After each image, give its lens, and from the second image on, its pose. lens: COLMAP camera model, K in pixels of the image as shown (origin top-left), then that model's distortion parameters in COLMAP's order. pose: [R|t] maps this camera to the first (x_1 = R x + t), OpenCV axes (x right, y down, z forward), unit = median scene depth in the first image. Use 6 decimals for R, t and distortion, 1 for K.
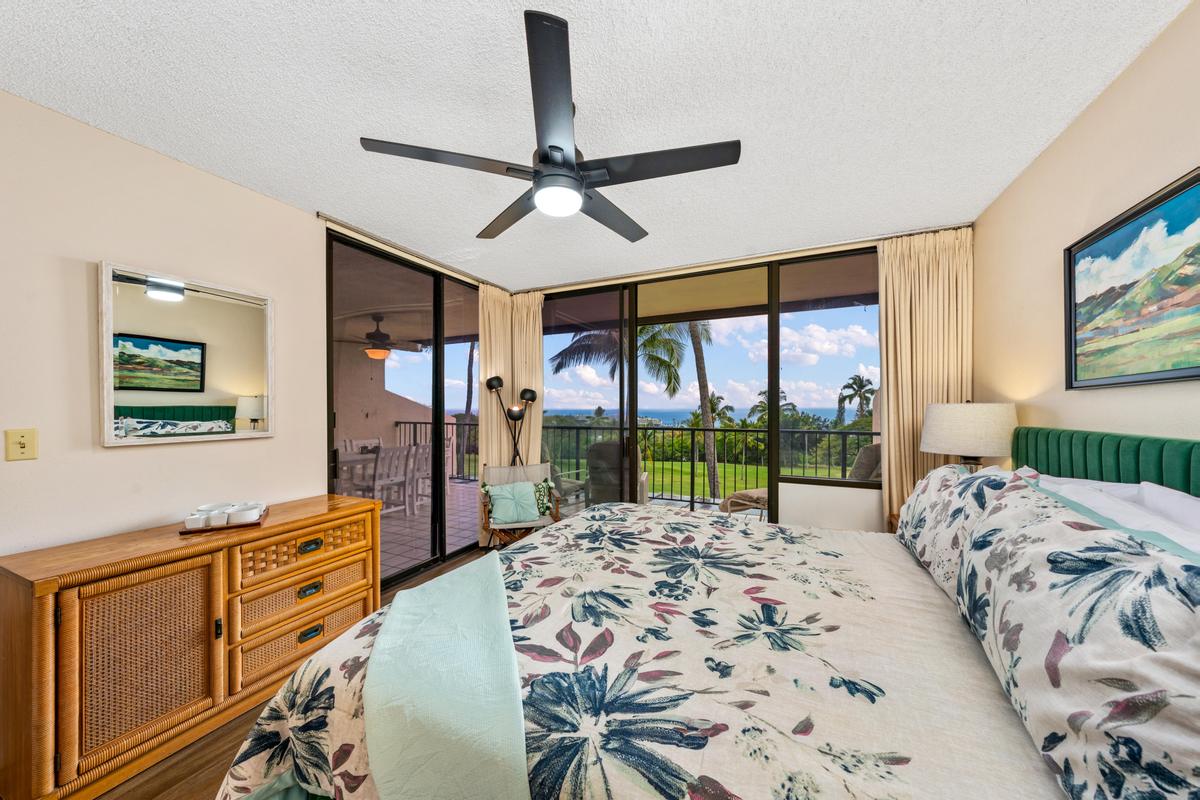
lens RADIAL K [[420.9, 0, 602.0], [0, 420.9, 411.1], [0, 0, 1]] dist [-0.002729, 0.000009]
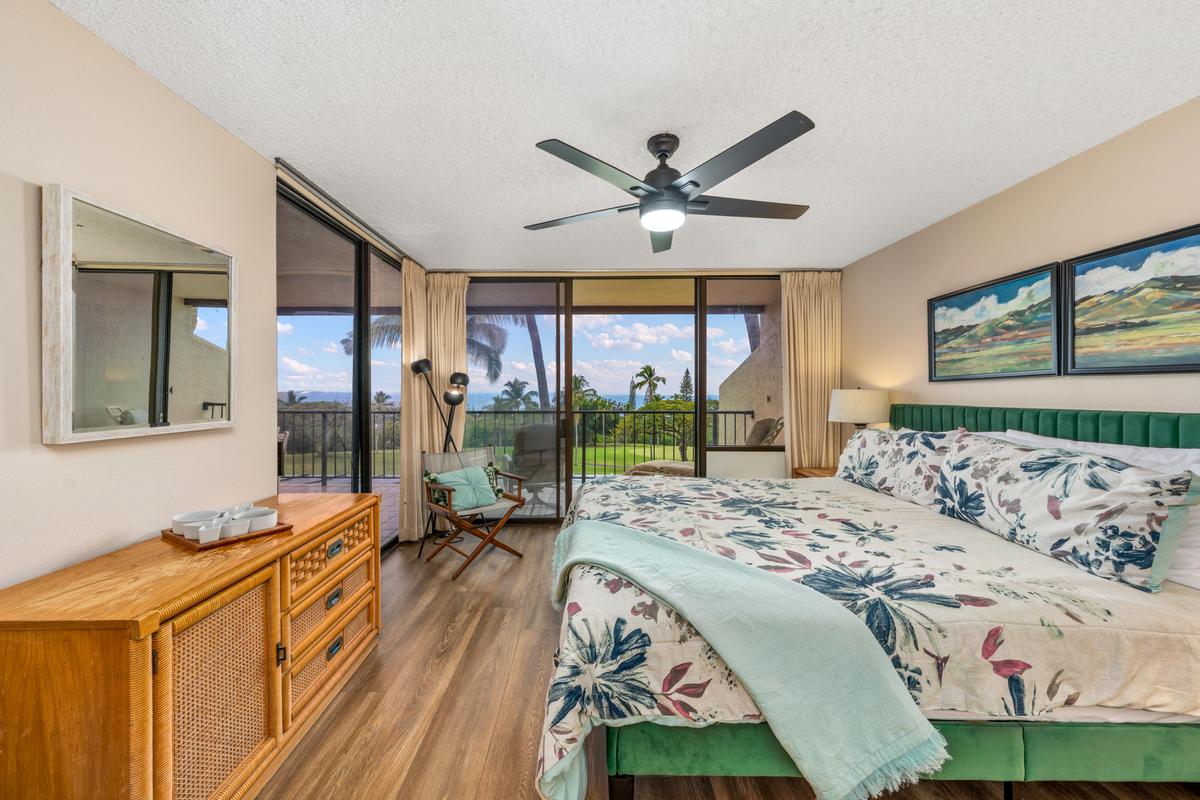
lens RADIAL K [[418.8, 0, 577.8], [0, 418.8, 395.6], [0, 0, 1]] dist [-0.002268, 0.000077]
pose [[0.918482, -0.001431, 0.395461, -1.015554], [0.001781, 0.999998, -0.000518, 0.005200], [-0.395460, 0.001180, 0.918482, -0.004700]]
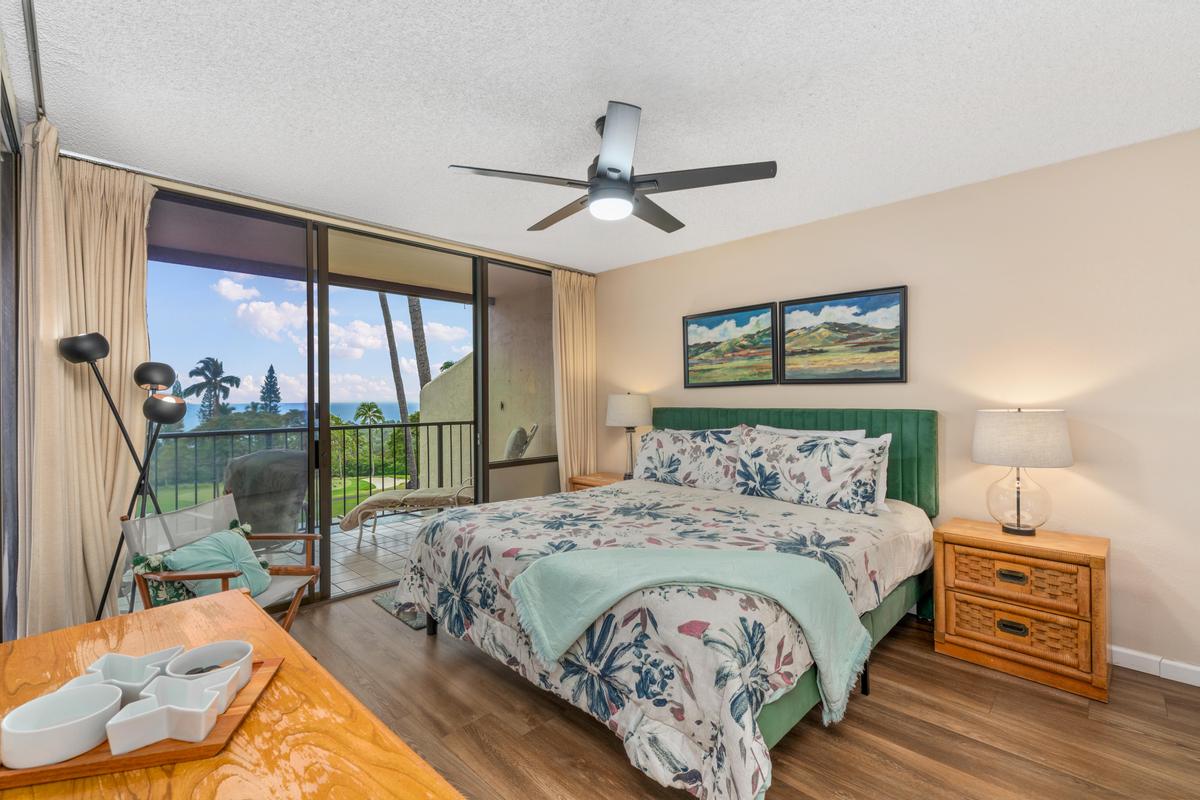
lens RADIAL K [[542.5, 0, 600.0], [0, 542.5, 400.0], [0, 0, 1]] dist [-0.001127, -0.000062]
pose [[0.362682, -0.004105, 0.931904, -1.630651], [0.013822, 0.999904, -0.000975, 0.004603], [-0.931810, 0.013235, 0.362704, 0.502509]]
